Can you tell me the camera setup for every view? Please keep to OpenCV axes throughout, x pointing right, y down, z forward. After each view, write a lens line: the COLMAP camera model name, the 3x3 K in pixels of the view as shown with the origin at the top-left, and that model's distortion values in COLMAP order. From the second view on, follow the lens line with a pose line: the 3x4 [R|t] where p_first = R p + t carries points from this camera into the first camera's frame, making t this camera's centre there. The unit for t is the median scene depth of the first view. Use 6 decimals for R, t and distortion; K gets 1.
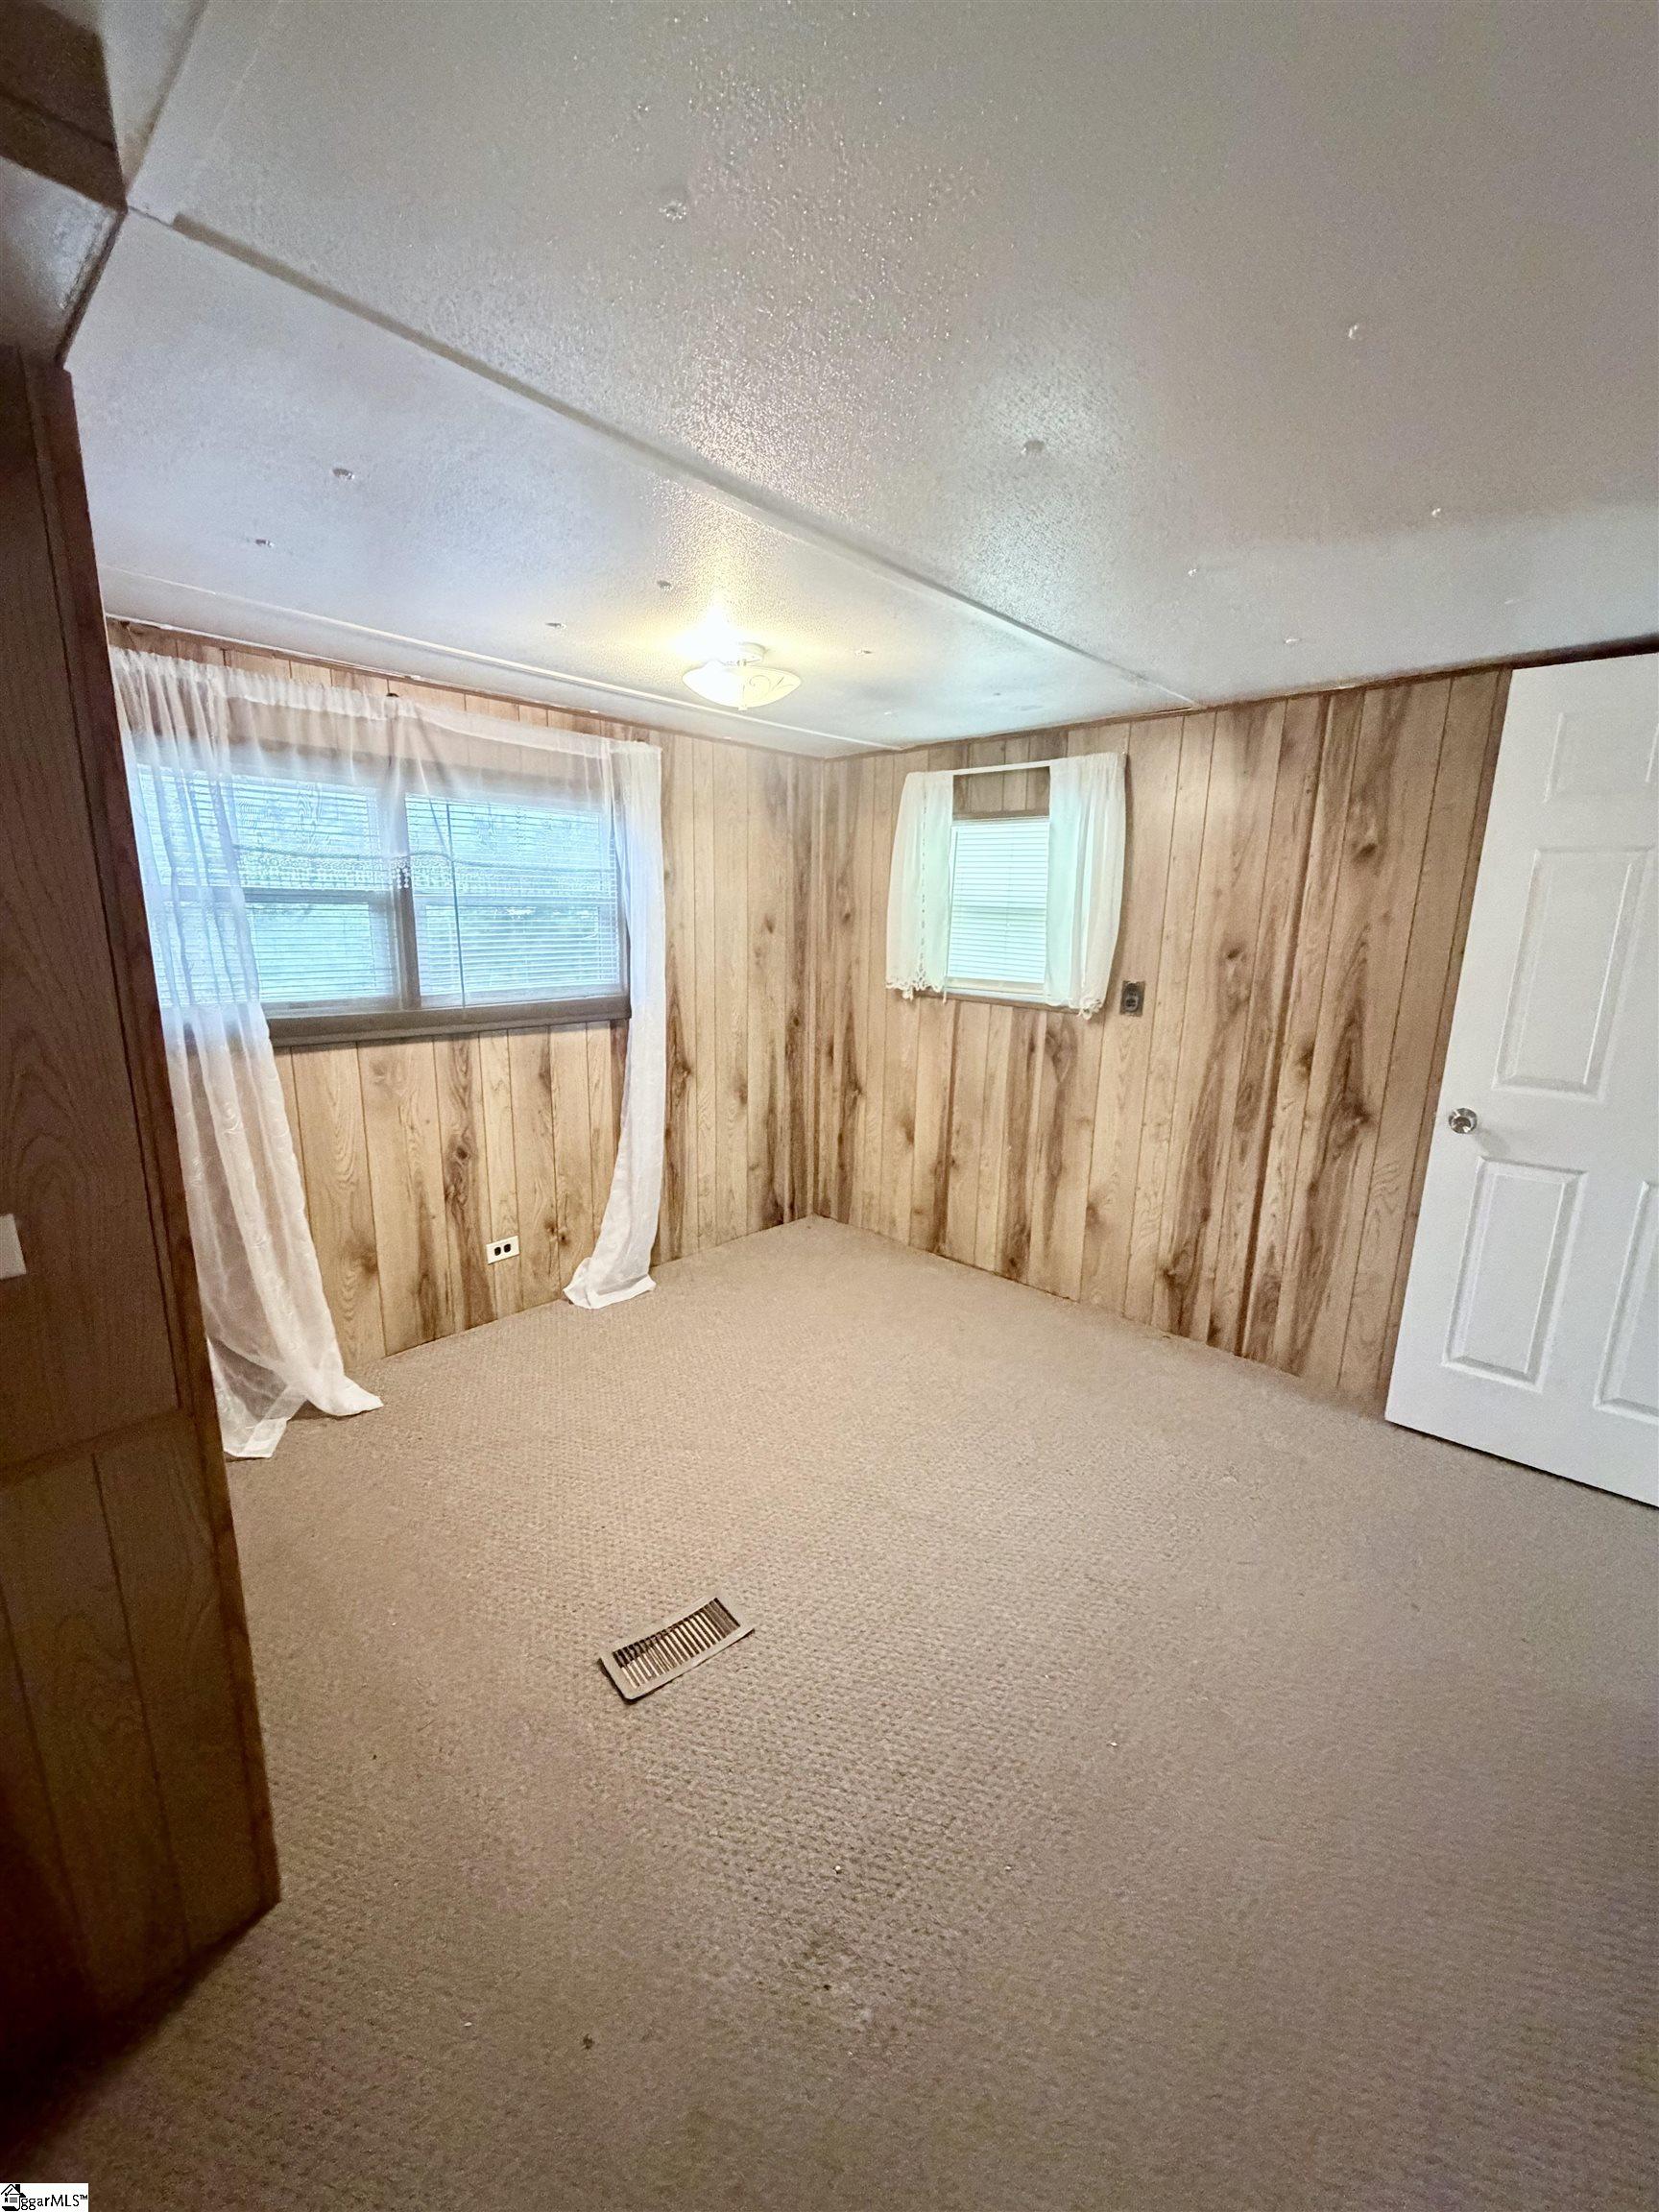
lens RADIAL K [[881.8, 0, 829.6], [0, 881.8, 1104.6], [0, 0, 1]] dist [0.001185, -0.000299]
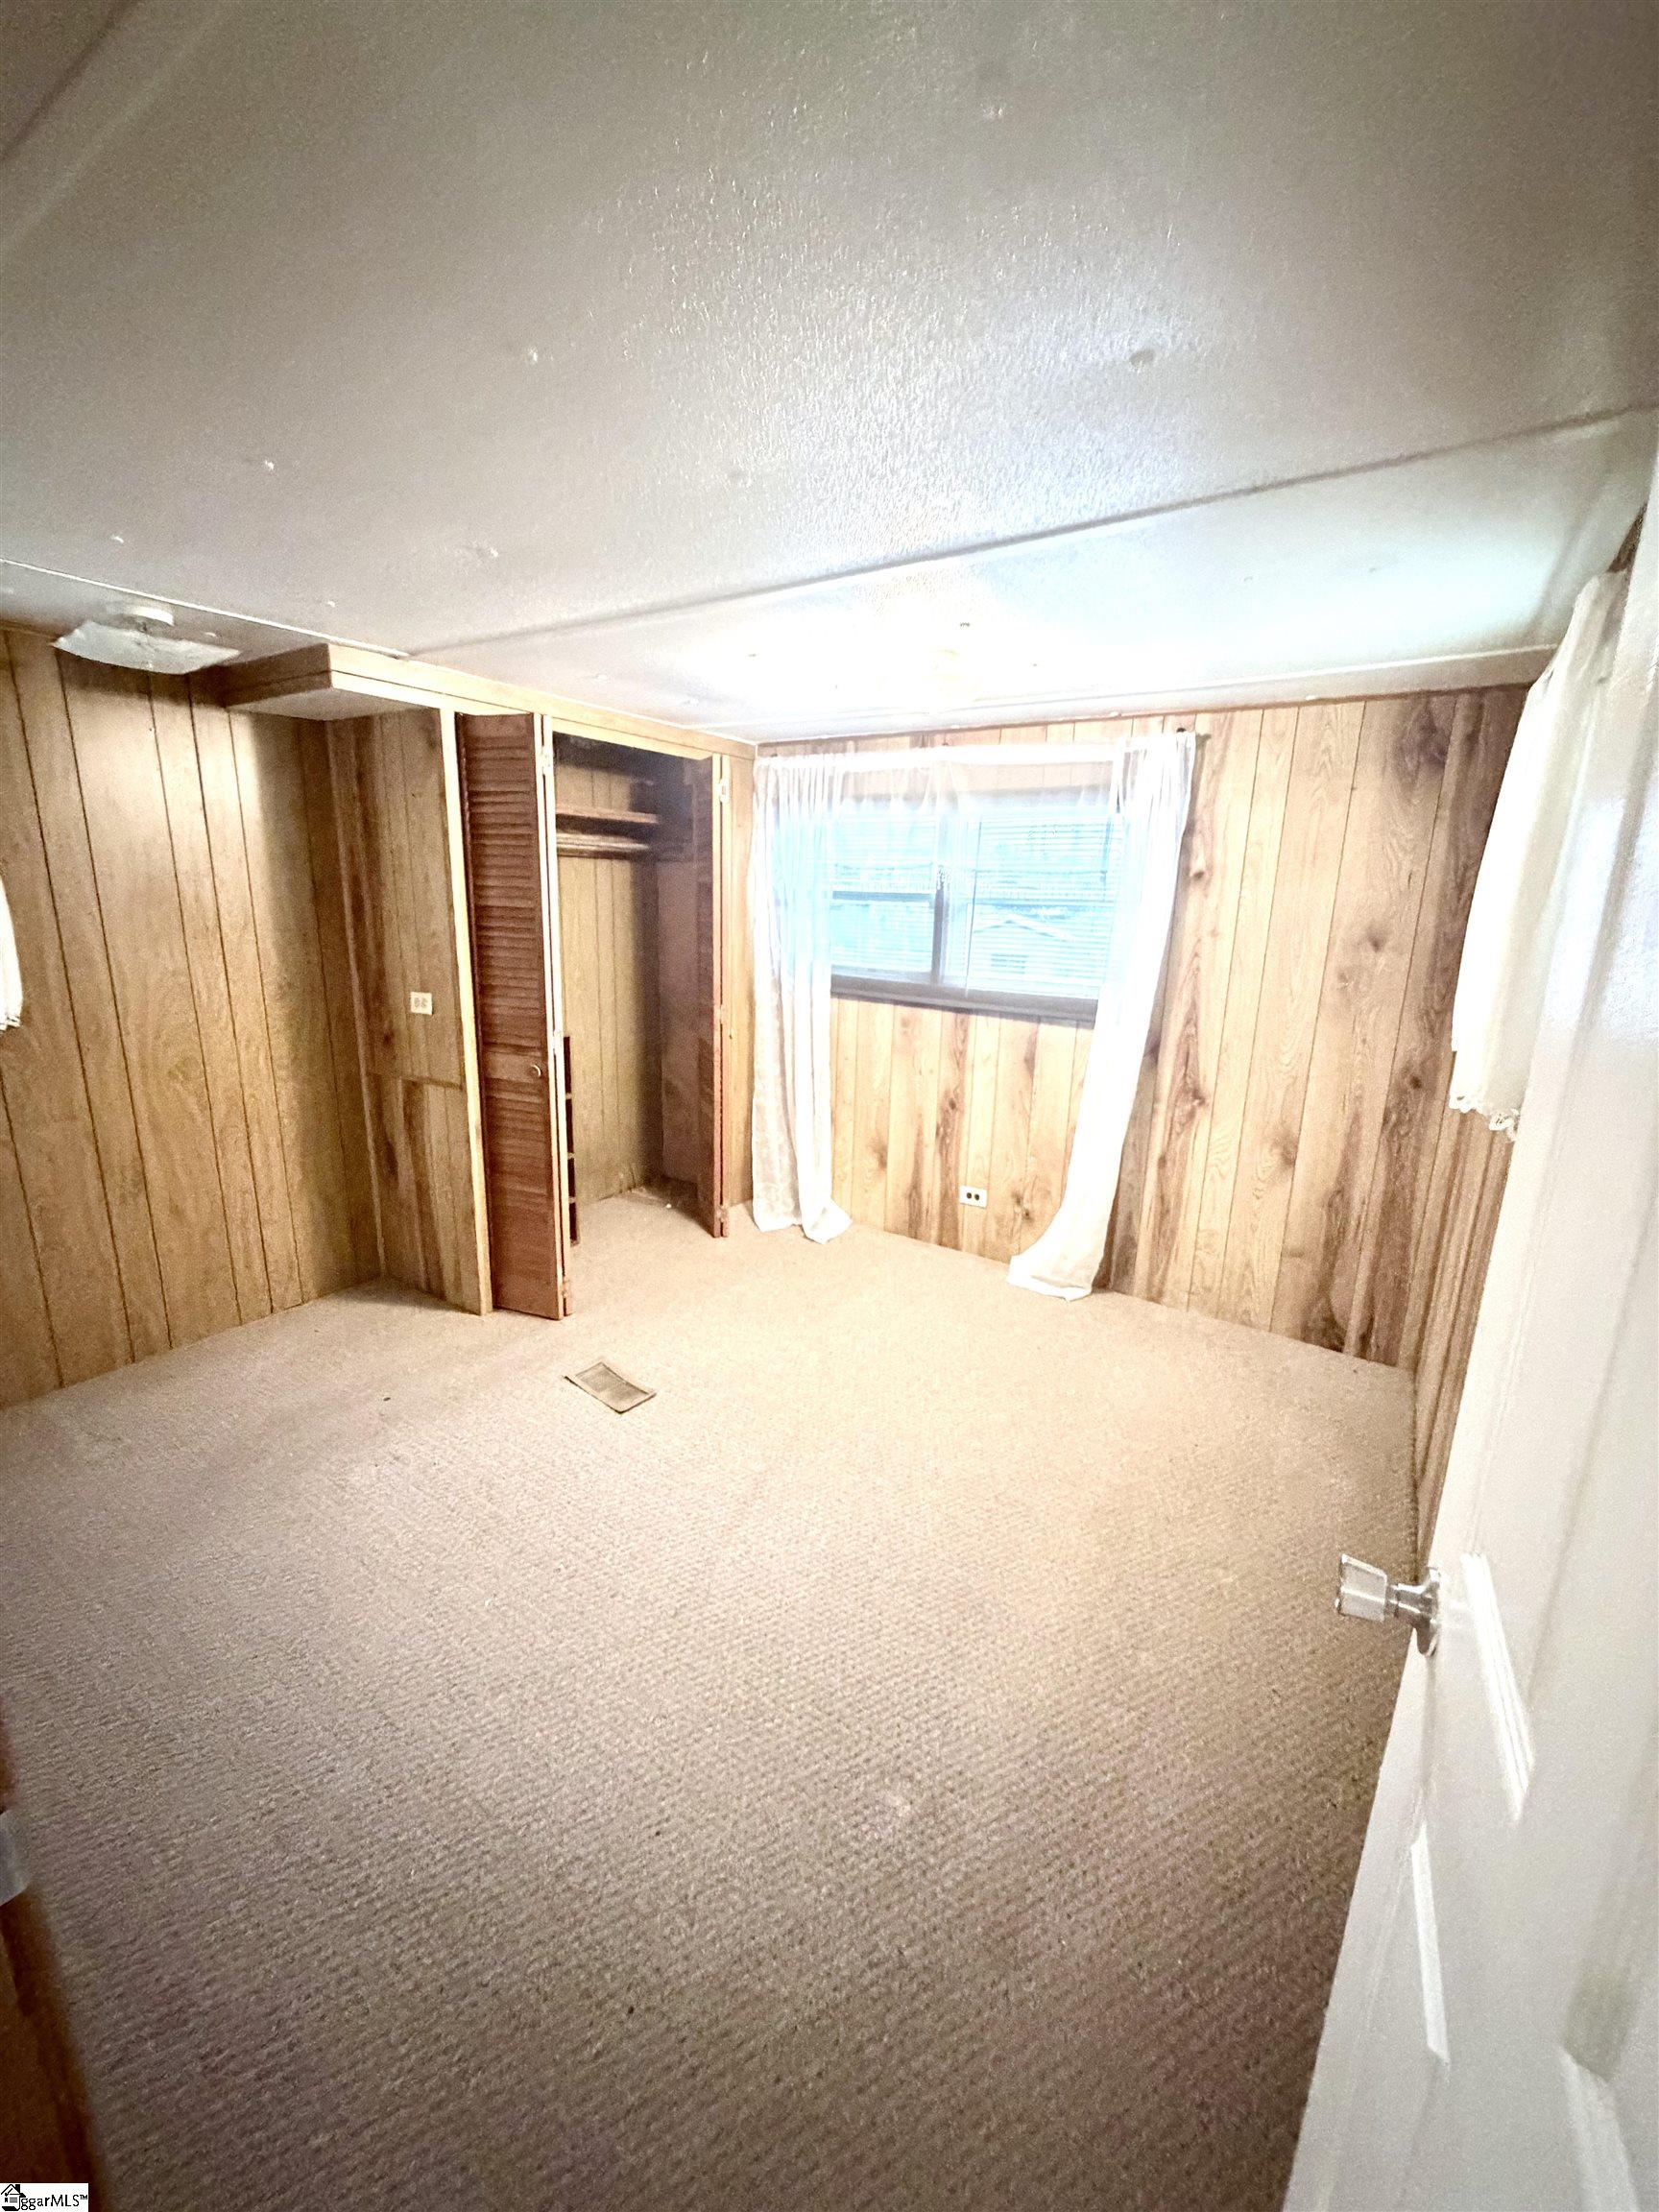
lens RADIAL K [[881.8, 0, 833.0], [0, 881.8, 1104.8], [0, 0, 1]] dist [0.001185, -0.000299]
pose [[0.173123, 0.218546, -0.960347, 0.719742], [-0.240548, 0.954924, 0.173948, -0.115759], [0.955073, 0.200895, 0.217890, 0.551282]]
